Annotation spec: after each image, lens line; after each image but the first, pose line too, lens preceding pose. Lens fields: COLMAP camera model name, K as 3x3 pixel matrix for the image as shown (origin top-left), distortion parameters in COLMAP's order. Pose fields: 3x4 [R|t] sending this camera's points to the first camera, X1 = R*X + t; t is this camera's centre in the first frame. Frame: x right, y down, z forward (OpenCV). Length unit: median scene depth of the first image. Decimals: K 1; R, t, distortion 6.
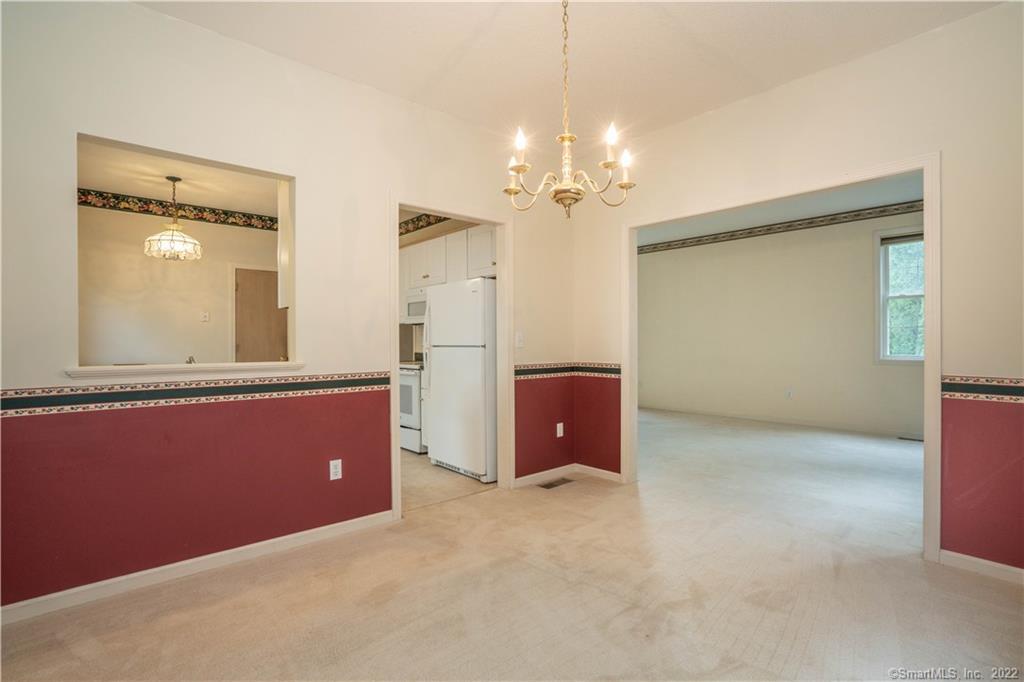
lens RADIAL K [[470.0, 0, 507.3], [0, 470.0, 338.3], [0, 0, 1]] dist [-0.027712, 0.001273]
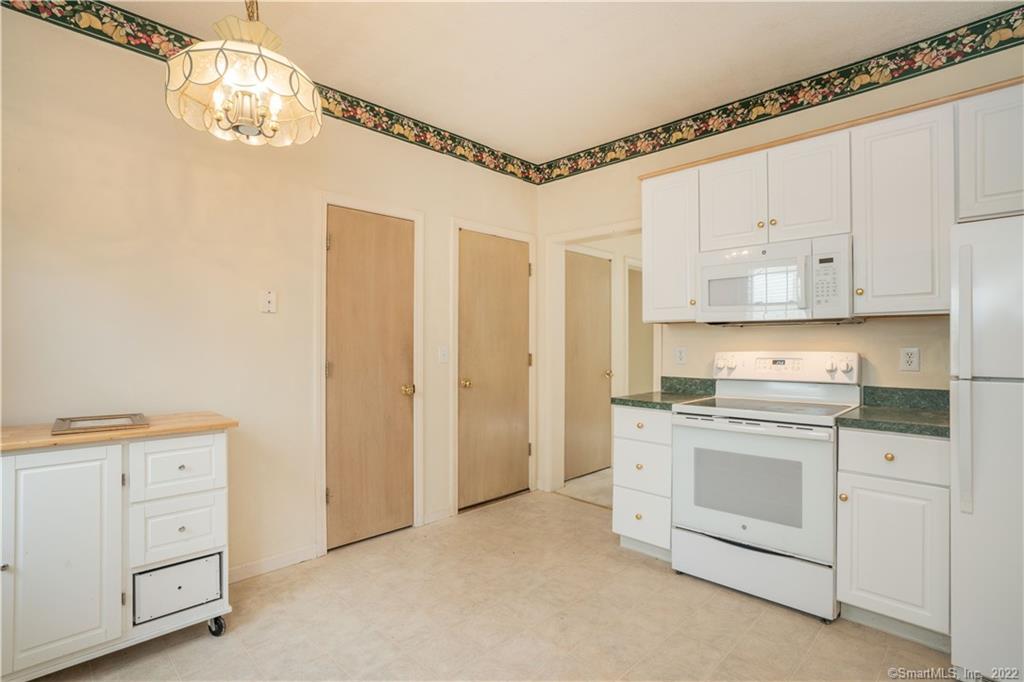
lens RADIAL K [[494.8, 0, 517.2], [0, 494.8, 343.7], [0, 0, 1]] dist [-0.024081, 0.001273]
pose [[0.997354, 0.005276, 0.072513, -0.427714], [-0.004697, 0.999956, -0.008152, -0.002876], [-0.072552, 0.007790, 0.997334, 0.485599]]
